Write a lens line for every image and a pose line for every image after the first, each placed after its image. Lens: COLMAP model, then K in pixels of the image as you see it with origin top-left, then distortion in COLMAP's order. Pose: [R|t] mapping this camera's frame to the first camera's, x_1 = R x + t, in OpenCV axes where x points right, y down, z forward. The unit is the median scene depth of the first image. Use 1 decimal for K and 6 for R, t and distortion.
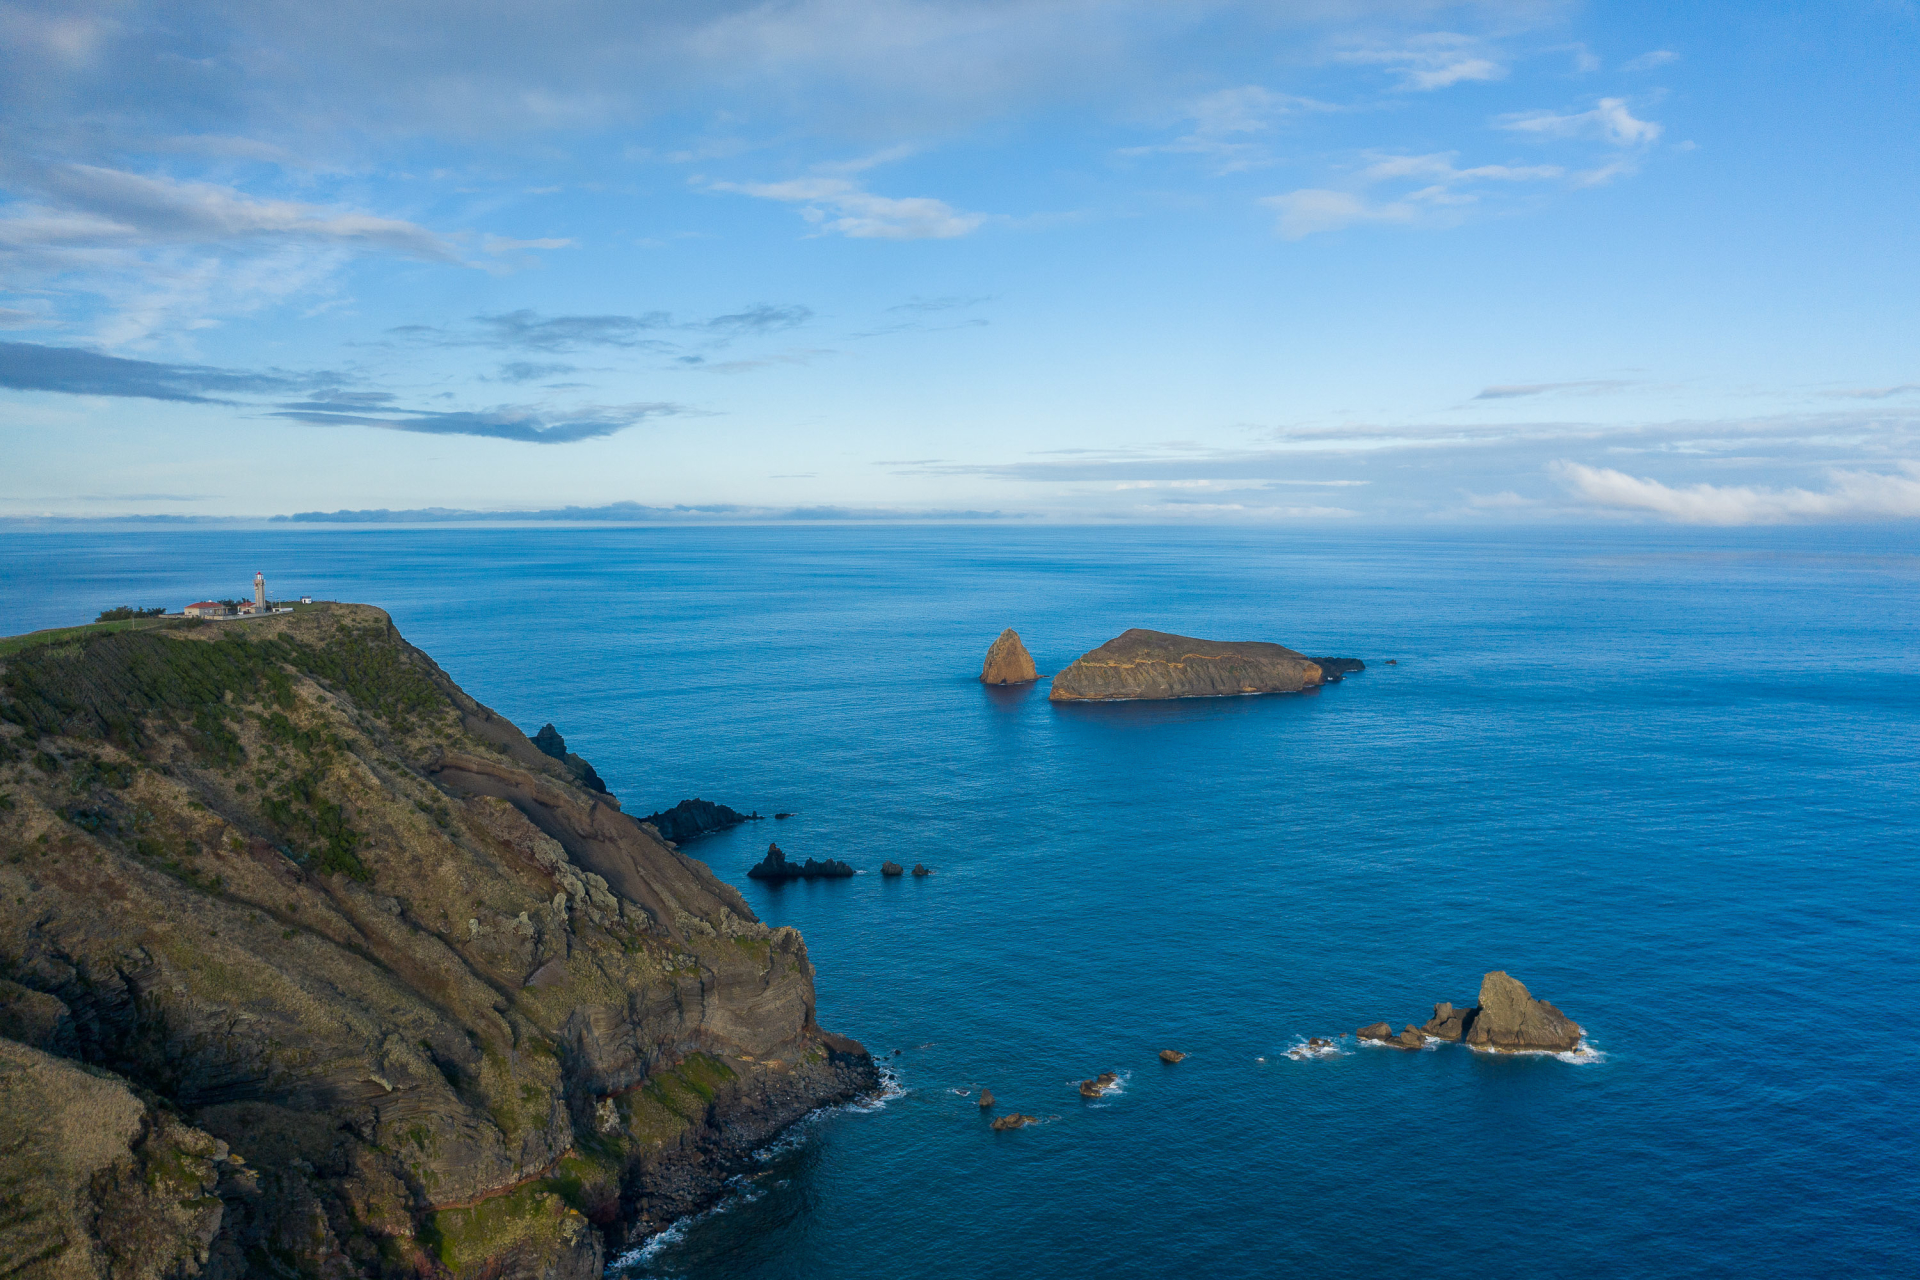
lens RADIAL K [[1465.1, 0, 934.5], [0, 1465.1, 644.1], [0, 0, 1]] dist [0.005265, 0.001878]
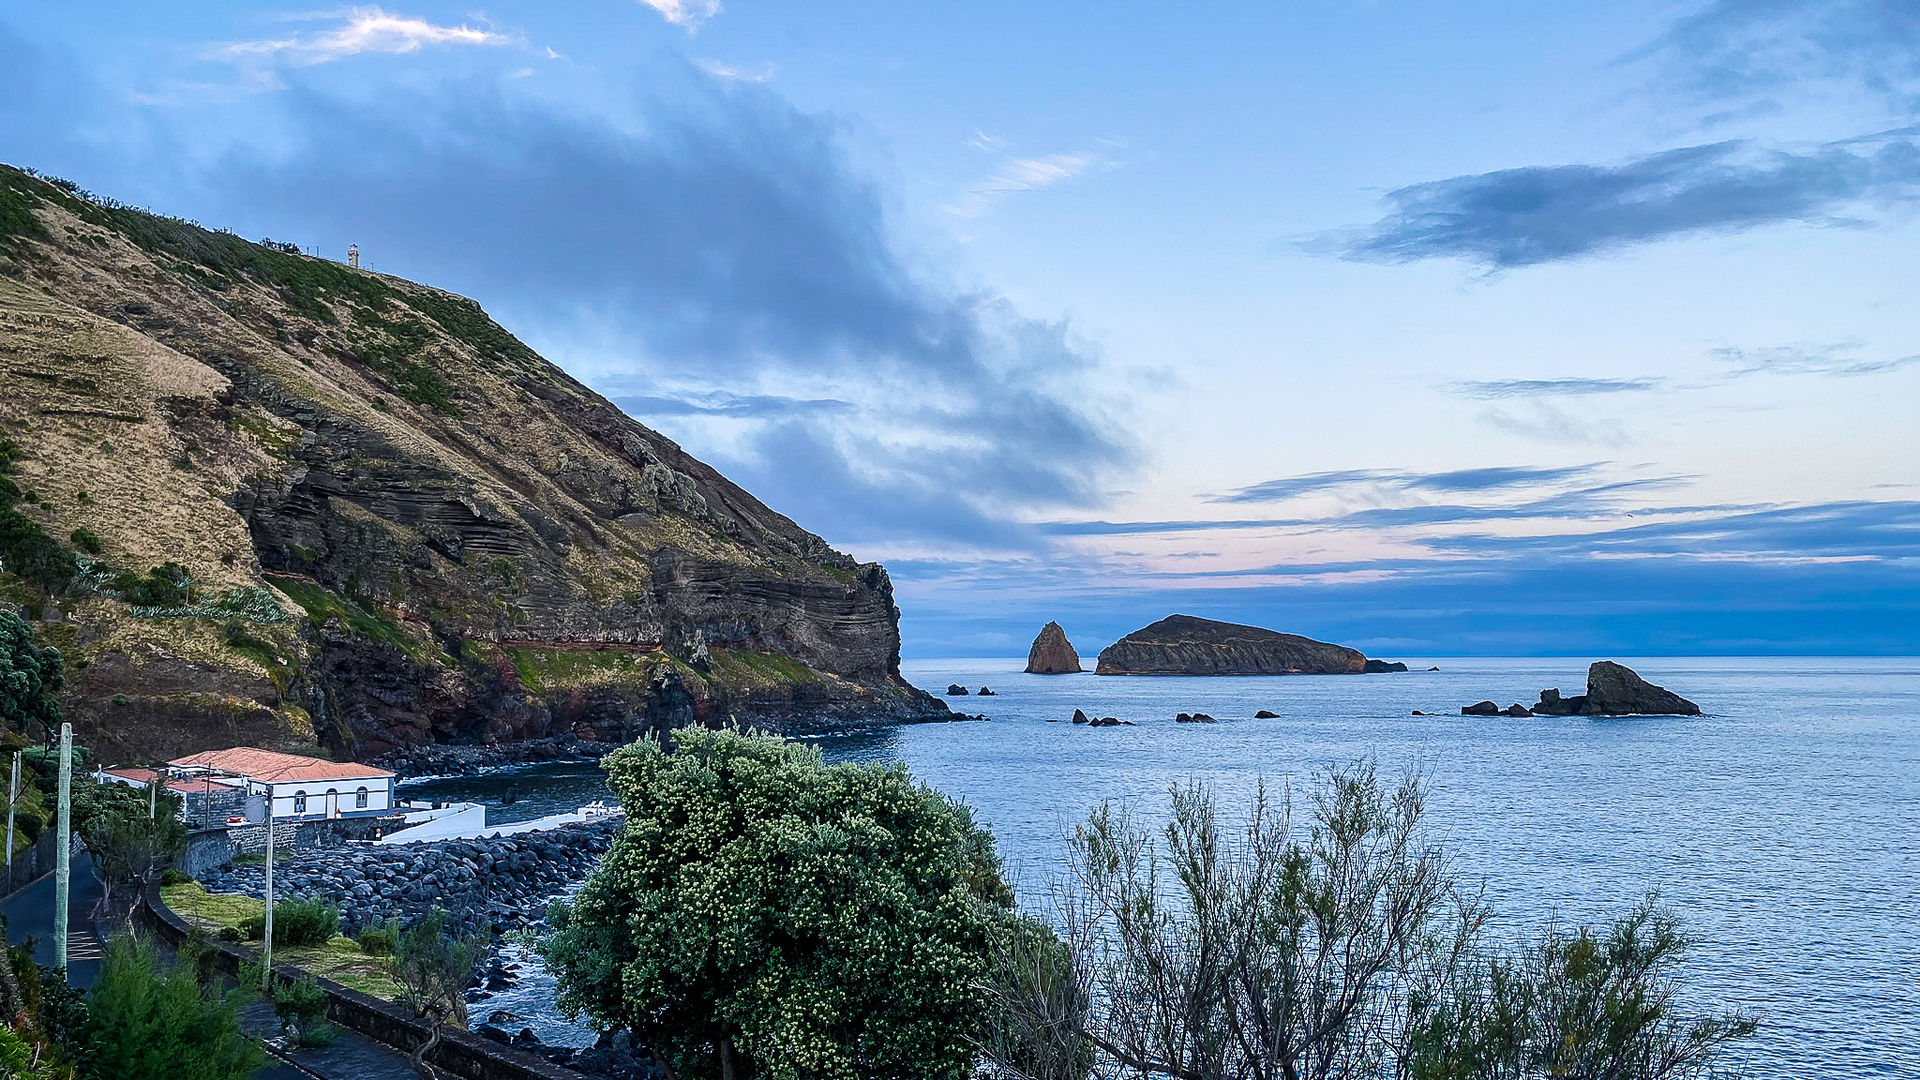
lens RADIAL K [[1408.0, 0, 960.0], [0, 1408.0, 540.0], [0, 0, 1]] dist [0.084896, -0.098786]
pose [[0.999994, 0.003453, -0.000679, -0.047143], [-0.003519, 0.982921, -0.183993, 0.394740], [0.000032, 0.183994, 0.982927, 0.079468]]
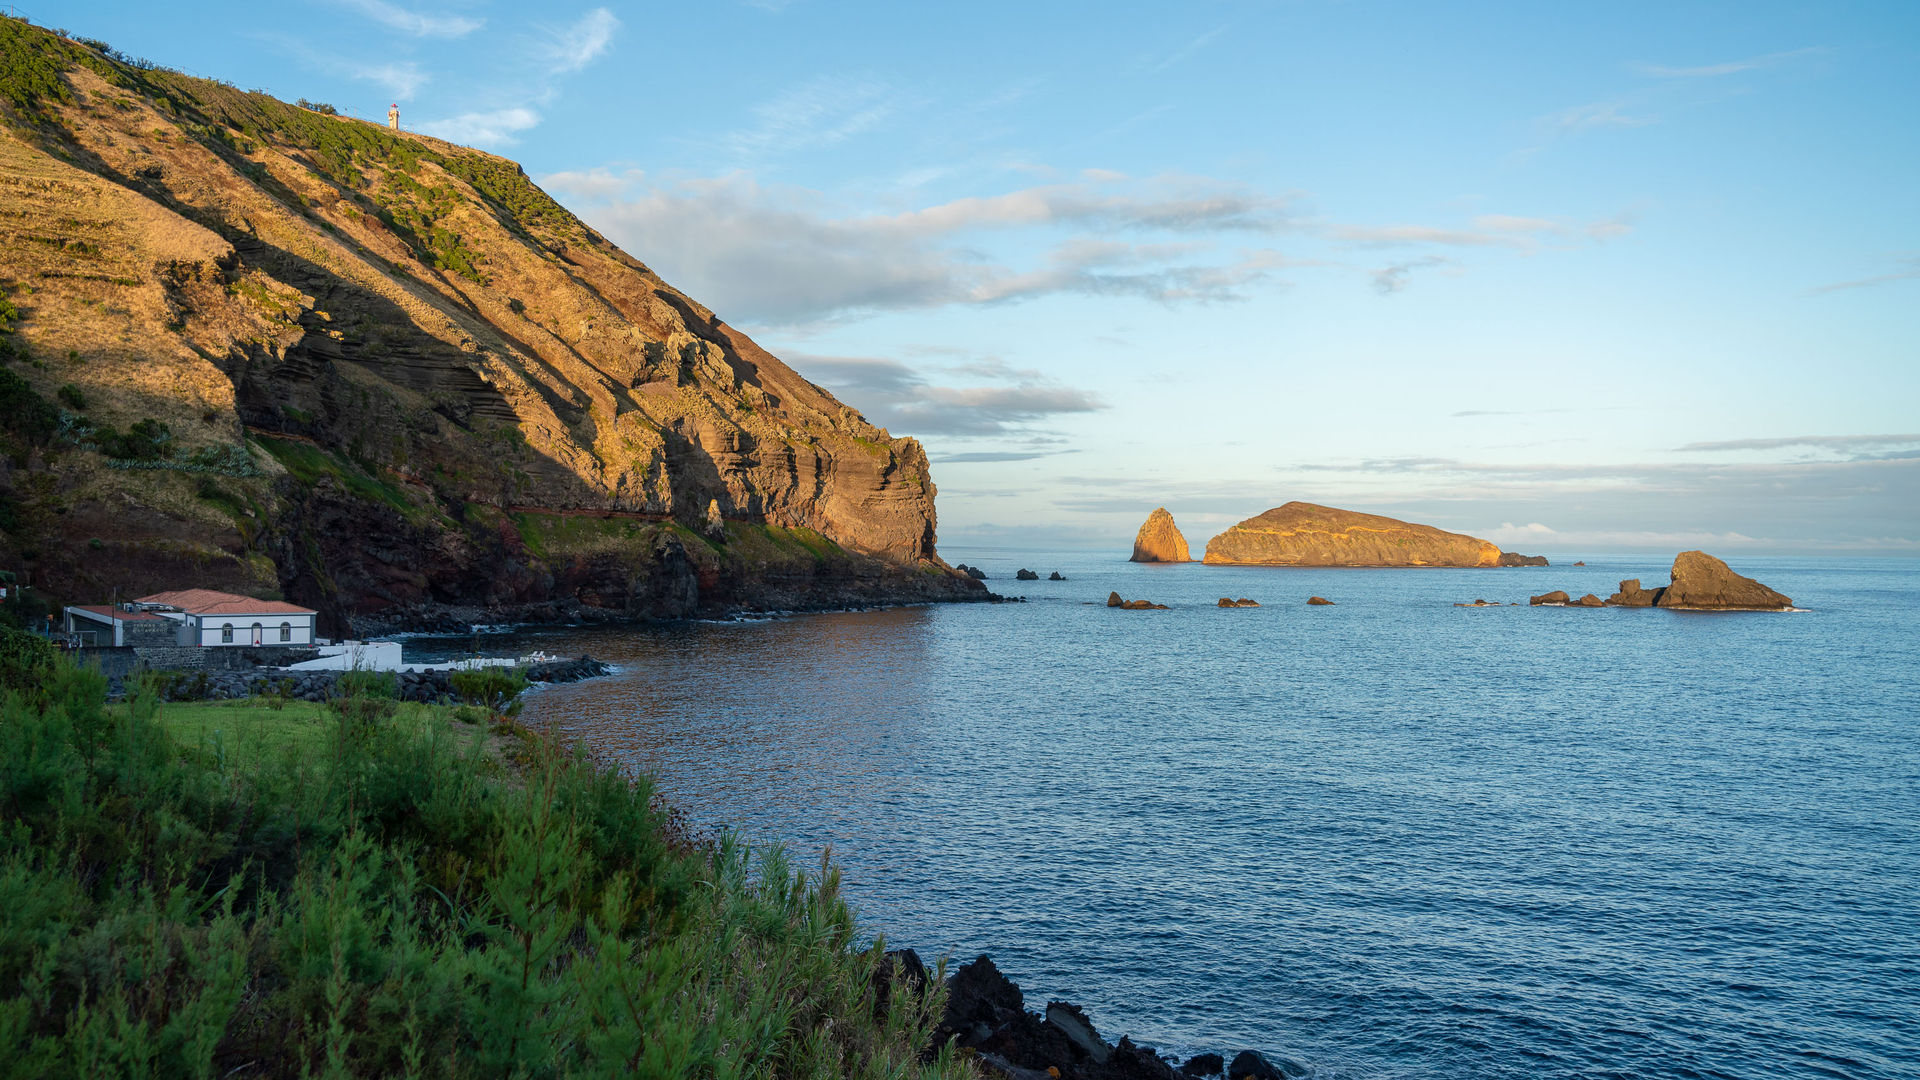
lens RADIAL K [[1519.7, 0, 960.0], [0, 1519.7, 540.0], [0, 0, 1]] dist [0.038291, -0.000716]
pose [[0.996051, 0.022497, -0.085891, 0.020499], [-0.031436, 0.994061, -0.104189, 0.405223], [0.083037, 0.106478, 0.990842, 0.039174]]
